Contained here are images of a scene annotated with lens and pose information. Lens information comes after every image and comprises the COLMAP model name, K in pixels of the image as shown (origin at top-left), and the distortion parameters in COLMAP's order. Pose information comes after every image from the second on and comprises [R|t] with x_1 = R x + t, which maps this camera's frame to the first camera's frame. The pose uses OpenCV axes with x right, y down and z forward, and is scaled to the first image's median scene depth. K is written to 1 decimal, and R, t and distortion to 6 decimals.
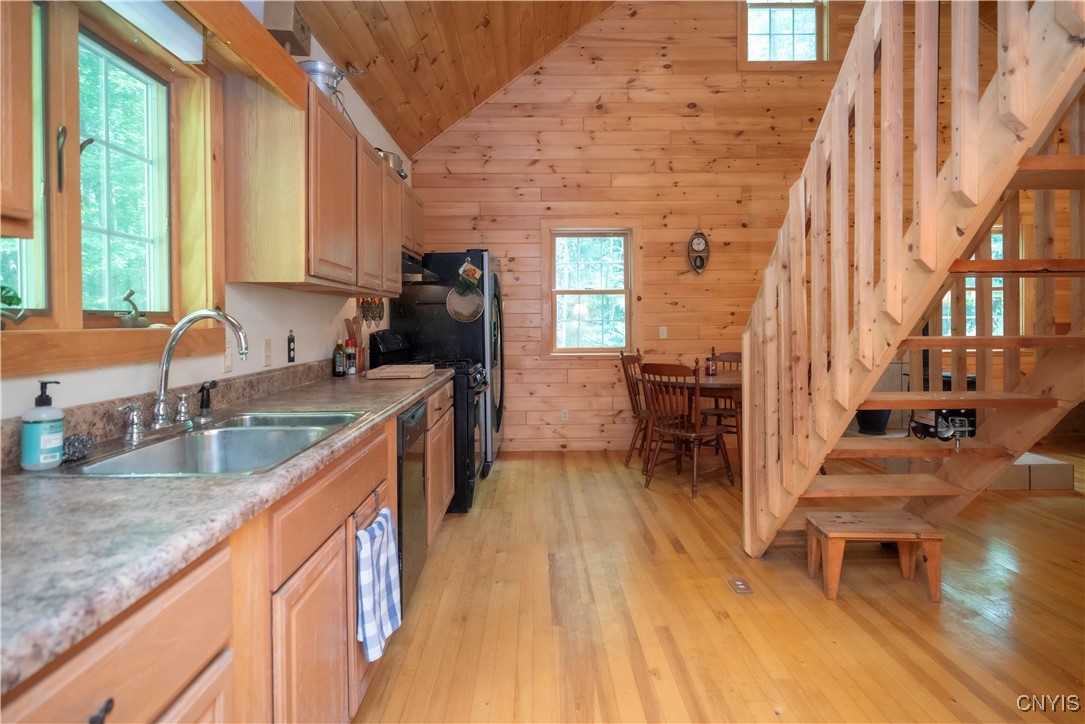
lens RADIAL K [[600.5, 0, 538.5], [0, 600.5, 325.1], [0, 0, 1]] dist [-0.002052, 0.000194]
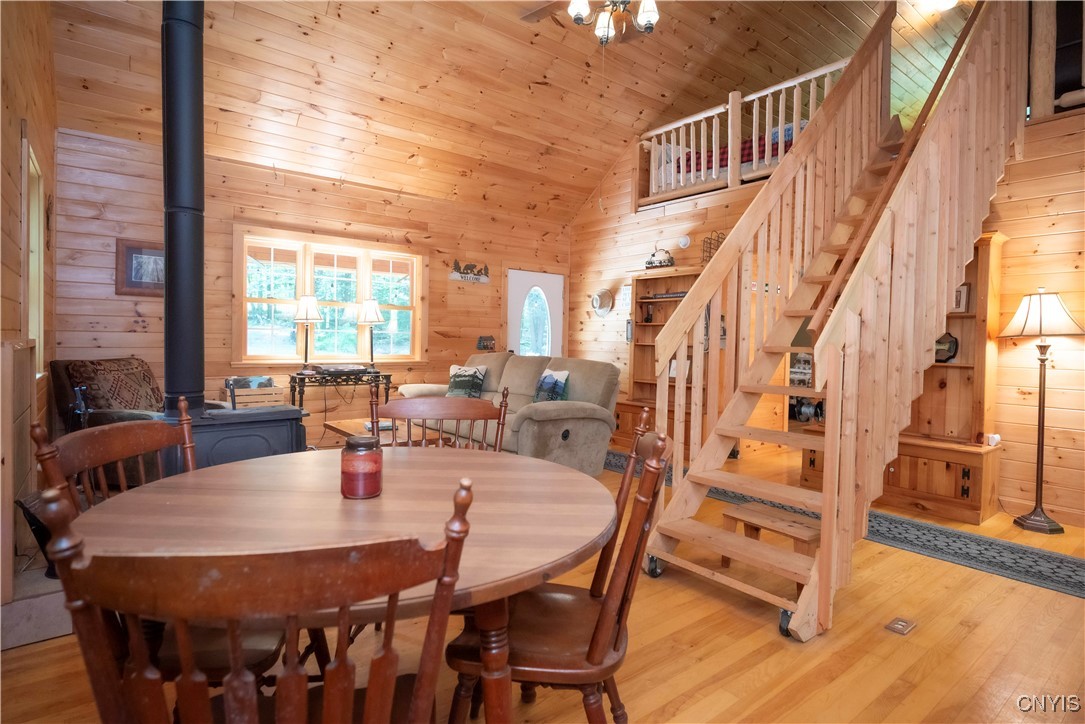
lens RADIAL K [[554.0, 0, 543.6], [0, 554.0, 355.1], [0, 0, 1]] dist [0.000439, 0.000012]
pose [[-0.608993, -0.021024, 0.792897, 0.010362], [-0.006804, 0.999750, 0.021283, 0.010740], [-0.793146, 0.007566, -0.608984, 2.370387]]
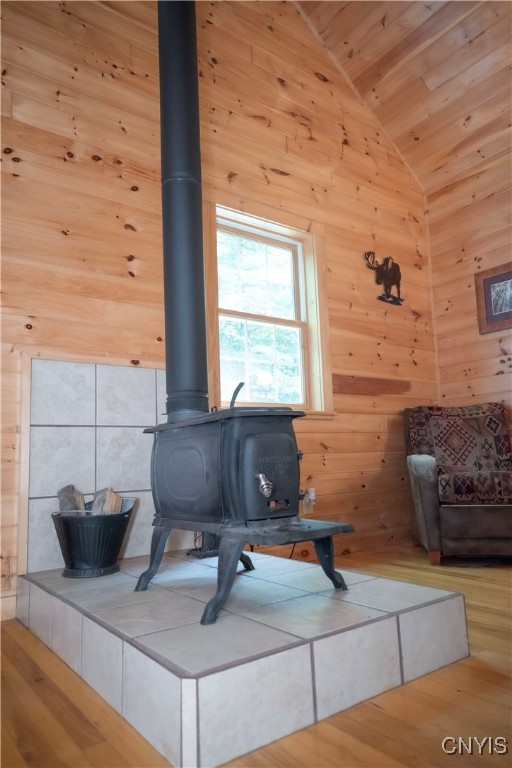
lens RADIAL K [[523.0, 0, 256.3], [0, 523.0, 398.2], [0, 0, 1]] dist [0.020460, -0.000503]
pose [[0.808096, 0.050697, 0.586866, 1.006688], [0.033022, 0.990824, -0.131064, 0.254244], [-0.588125, 0.125292, 0.799006, 1.439358]]
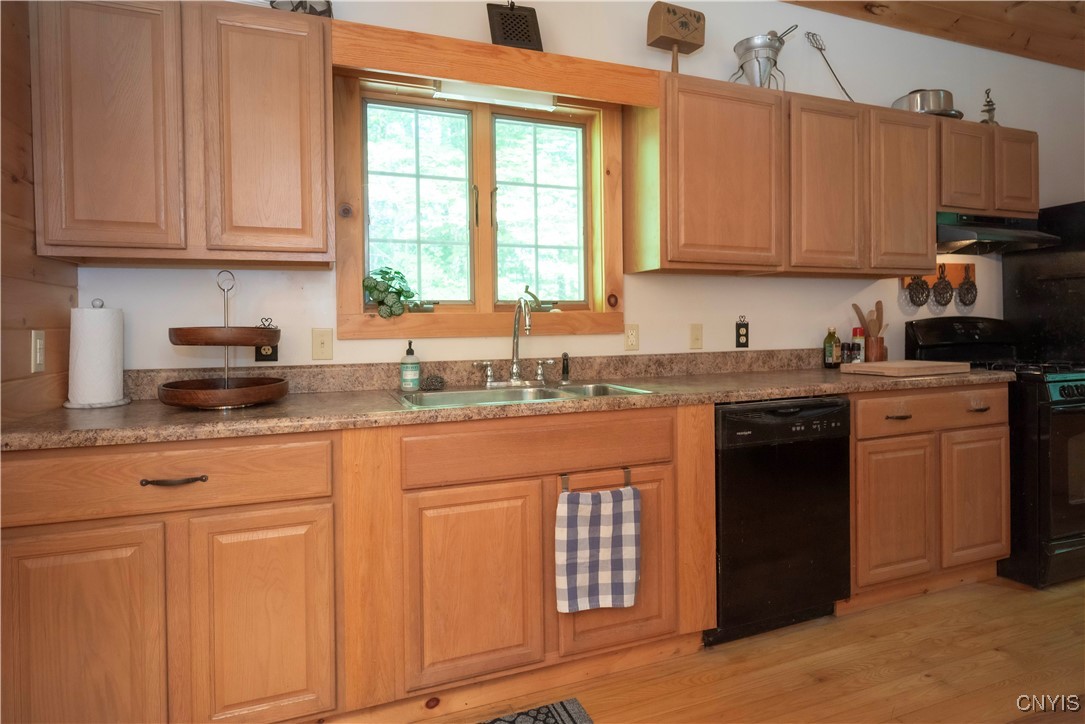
lens RADIAL K [[600.5, 0, 538.5], [0, 600.5, 325.1], [0, 0, 1]] dist [-0.002052, 0.000194]
pose [[0.347174, 0.002742, -0.937797, 0.526087], [0.003544, 0.999985, 0.004236, 0.023905], [0.937794, -0.004794, 0.347159, 0.421047]]
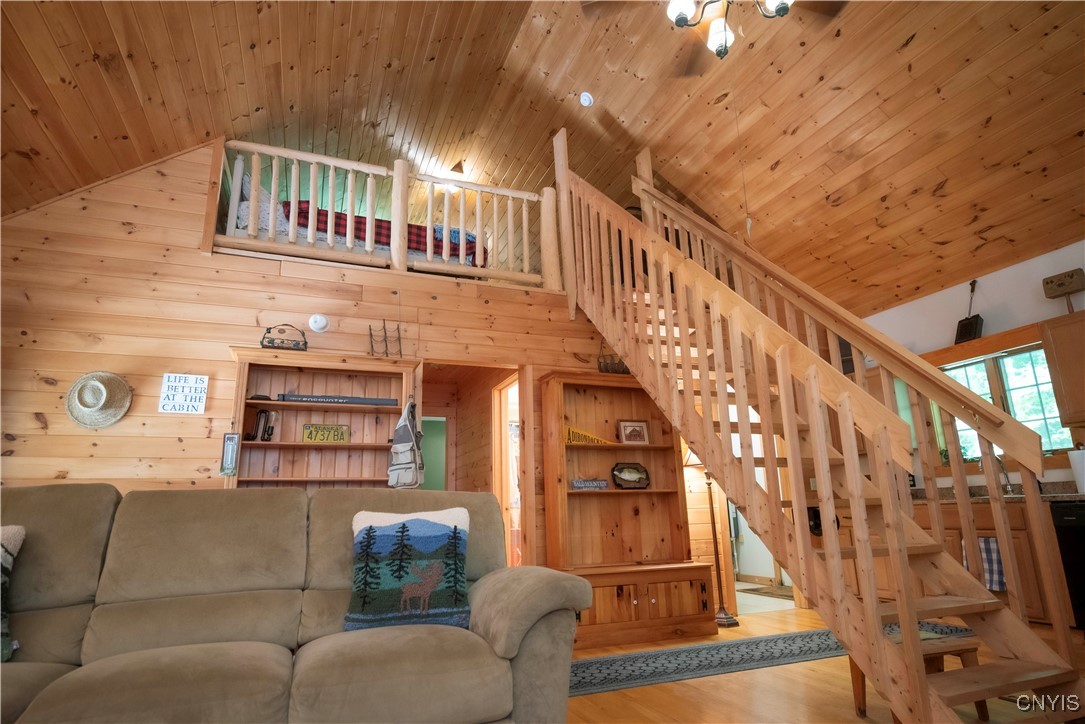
lens RADIAL K [[595.6, 0, 545.4], [0, 595.6, 370.2], [0, 0, 1]] dist [-0.003897, -0.000060]
pose [[-0.933327, -0.049604, -0.355585, 1.780455], [0.033588, 0.974003, -0.224032, 0.113447], [0.357453, -0.221038, -0.907397, 2.129265]]
